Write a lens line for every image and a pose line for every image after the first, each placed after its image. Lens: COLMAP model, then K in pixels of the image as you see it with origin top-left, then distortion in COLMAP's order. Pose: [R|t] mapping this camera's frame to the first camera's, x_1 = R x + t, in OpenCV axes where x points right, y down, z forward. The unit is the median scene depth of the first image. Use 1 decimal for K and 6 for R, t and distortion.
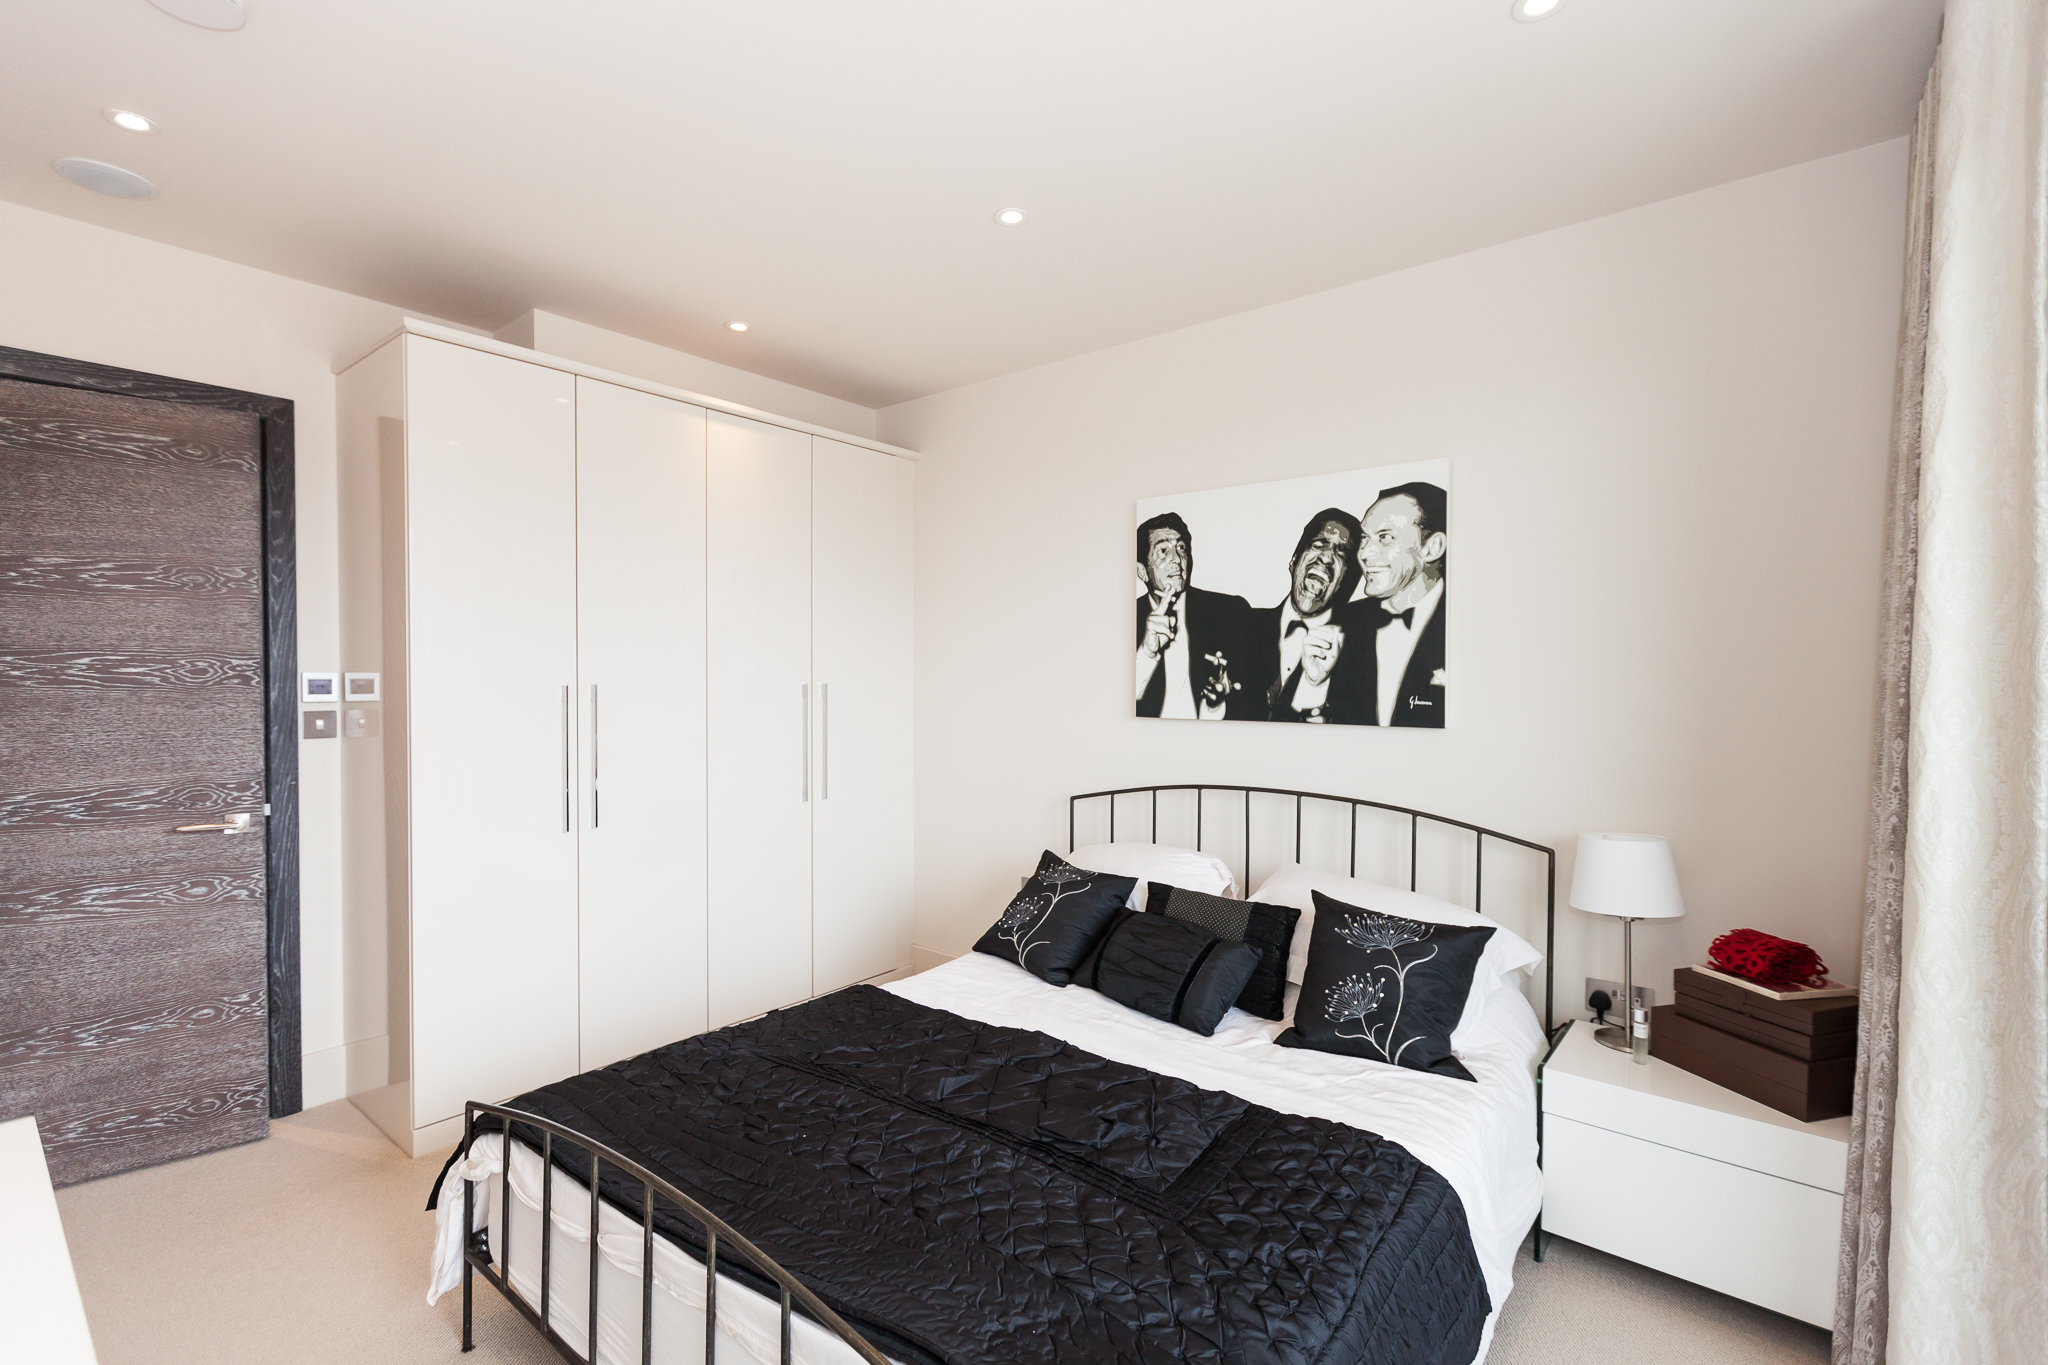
lens RADIAL K [[933.0, 0, 1024.0], [0, 933.0, 682.5], [0, 0, 1]] dist [-0.000232, 0.000152]
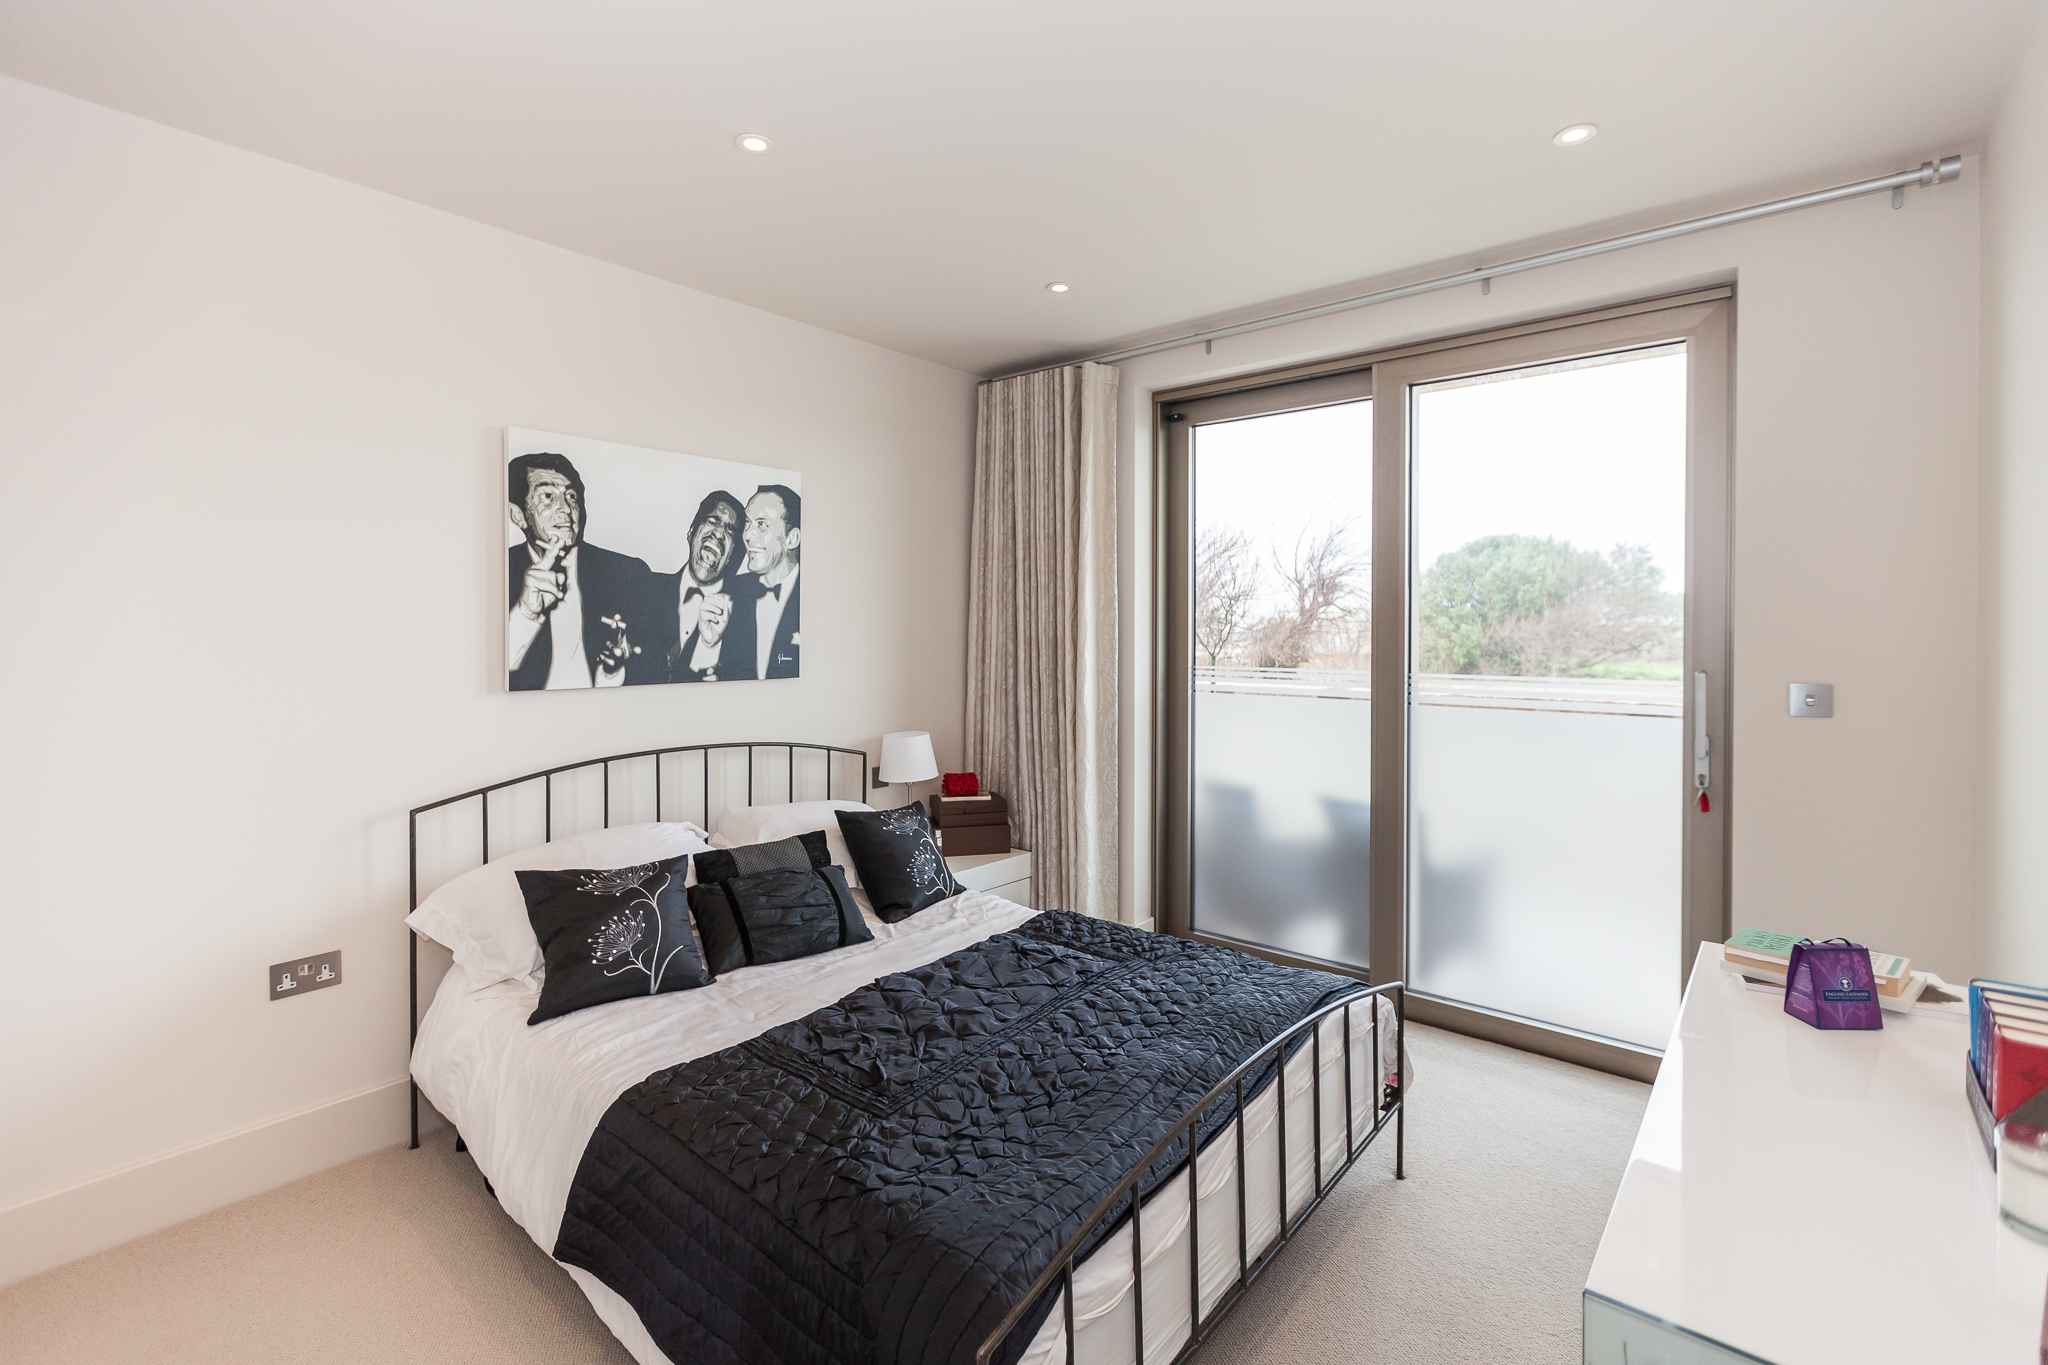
lens RADIAL K [[911.8, 0, 1022.9], [0, 911.8, 628.6], [0, 0, 1]] dist [-0.000602, -0.000010]
pose [[0.014521, -0.003181, 0.999889, -0.757325], [0.008989, 0.999955, 0.003051, -0.018866], [-0.999854, 0.008944, 0.014549, 0.607148]]
